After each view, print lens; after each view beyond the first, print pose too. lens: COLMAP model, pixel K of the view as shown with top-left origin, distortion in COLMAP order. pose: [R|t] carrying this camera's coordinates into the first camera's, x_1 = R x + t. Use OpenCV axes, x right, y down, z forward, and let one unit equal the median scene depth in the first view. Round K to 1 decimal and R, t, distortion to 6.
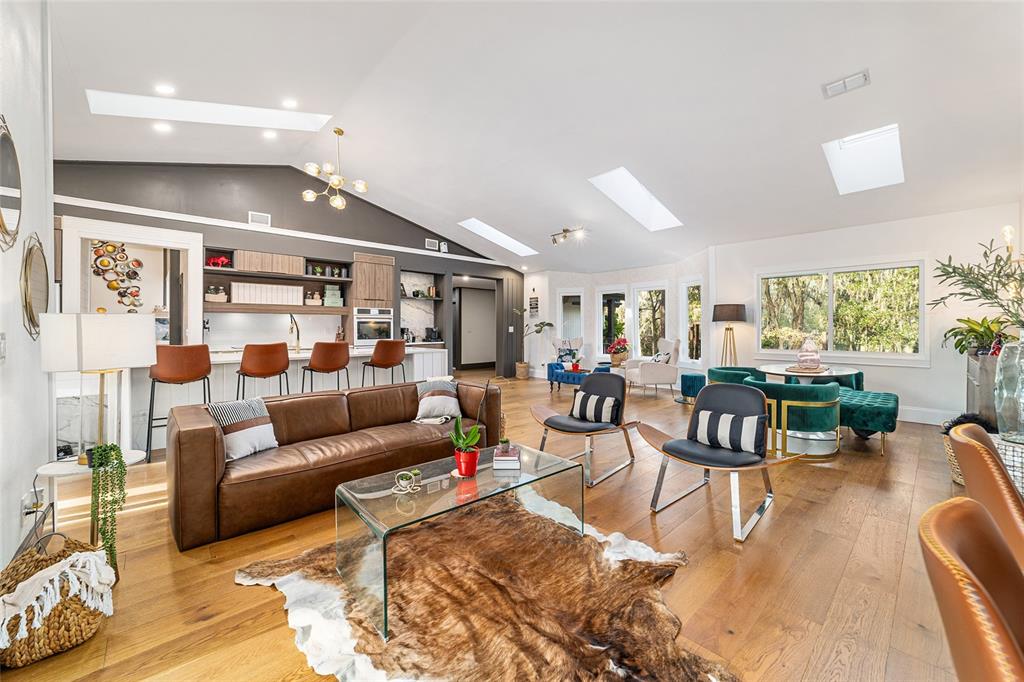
lens RADIAL K [[398.5, 0, 509.7], [0, 398.5, 326.2], [0, 0, 1]] dist [-0.015361, 0.000030]
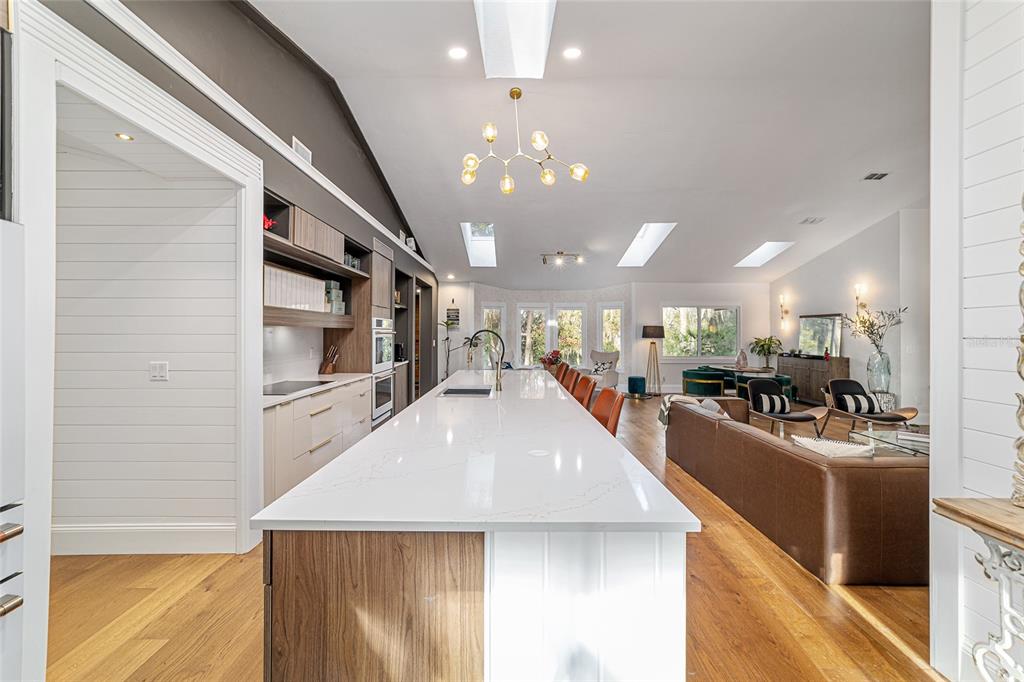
lens RADIAL K [[396.4, 0, 511.7], [0, 396.4, 332.9], [0, 0, 1]] dist [-0.009027, 0.000405]
pose [[0.675596, 0.004331, 0.737259, -0.728370], [-0.006110, 0.999981, -0.000275, -0.021965], [-0.737246, -0.004319, 0.675610, 0.360691]]
